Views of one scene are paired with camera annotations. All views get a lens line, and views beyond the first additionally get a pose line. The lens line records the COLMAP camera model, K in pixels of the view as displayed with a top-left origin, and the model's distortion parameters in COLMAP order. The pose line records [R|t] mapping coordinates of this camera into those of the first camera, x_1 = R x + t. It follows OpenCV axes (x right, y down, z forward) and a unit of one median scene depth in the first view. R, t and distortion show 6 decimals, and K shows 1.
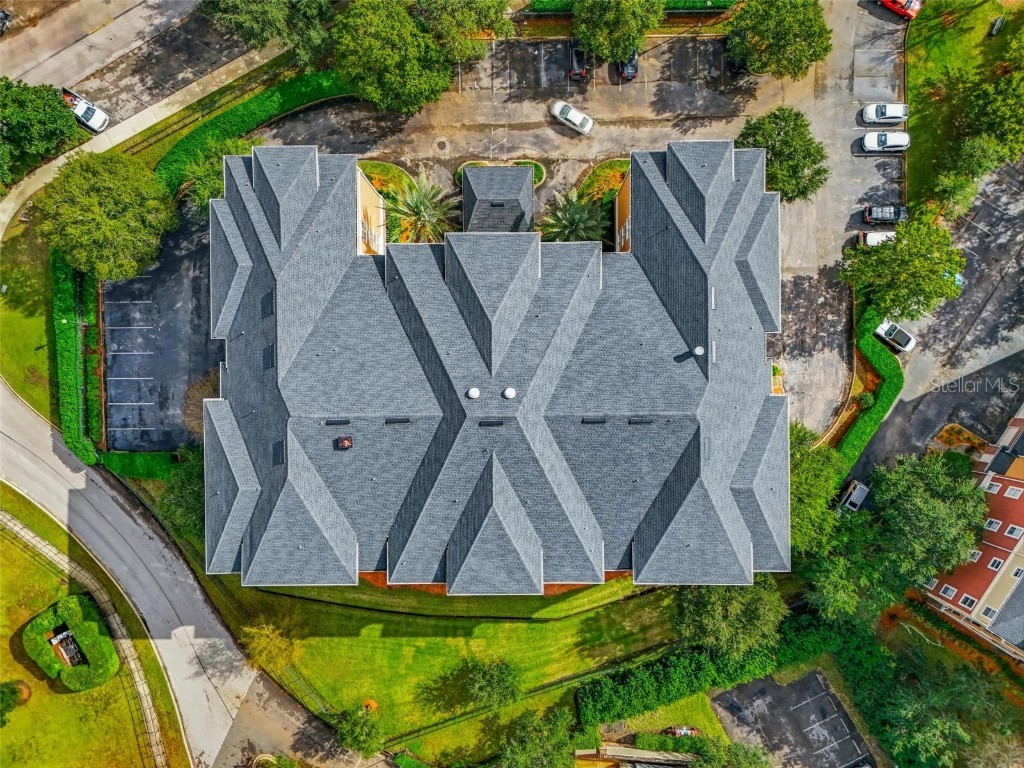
lens RADIAL K [[750.2, 0, 514.5], [0, 750.2, 376.5], [0, 0, 1]] dist [0.098394, -0.107207]
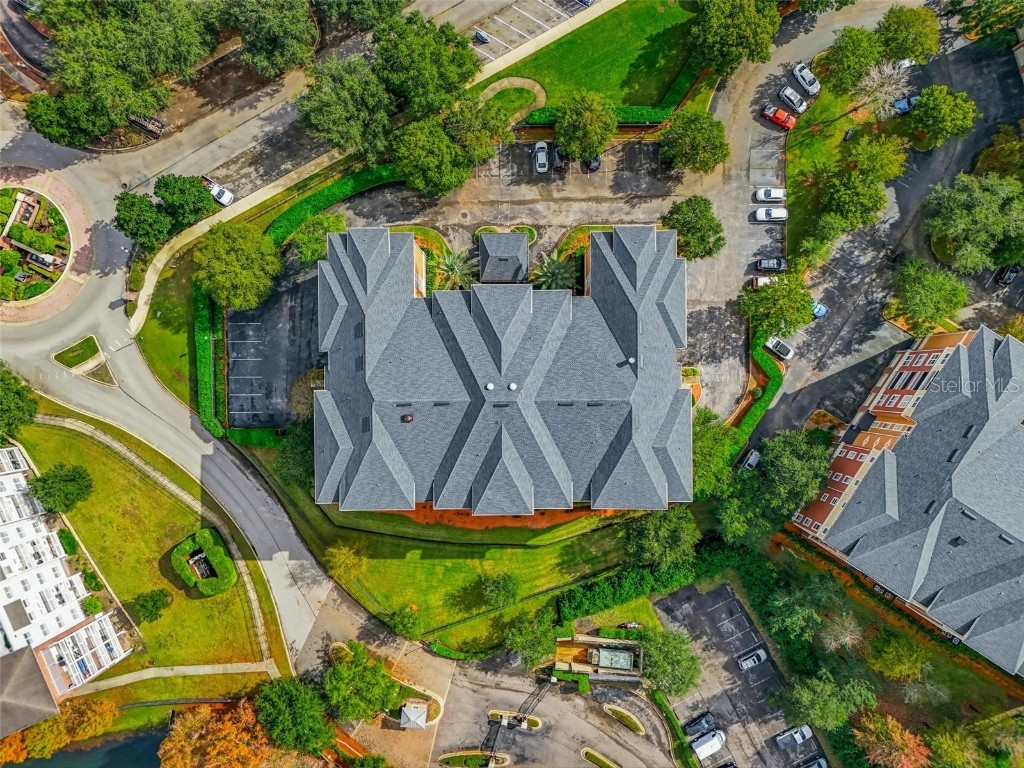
lens RADIAL K [[750.2, 0, 514.5], [0, 750.2, 376.5], [0, 0, 1]] dist [0.098394, -0.107207]
pose [[0.999982, 0.001648, 0.005705, -0.008514], [-0.001650, 0.999999, 0.000428, 0.000009], [-0.005704, -0.000438, 0.999984, -0.431100]]
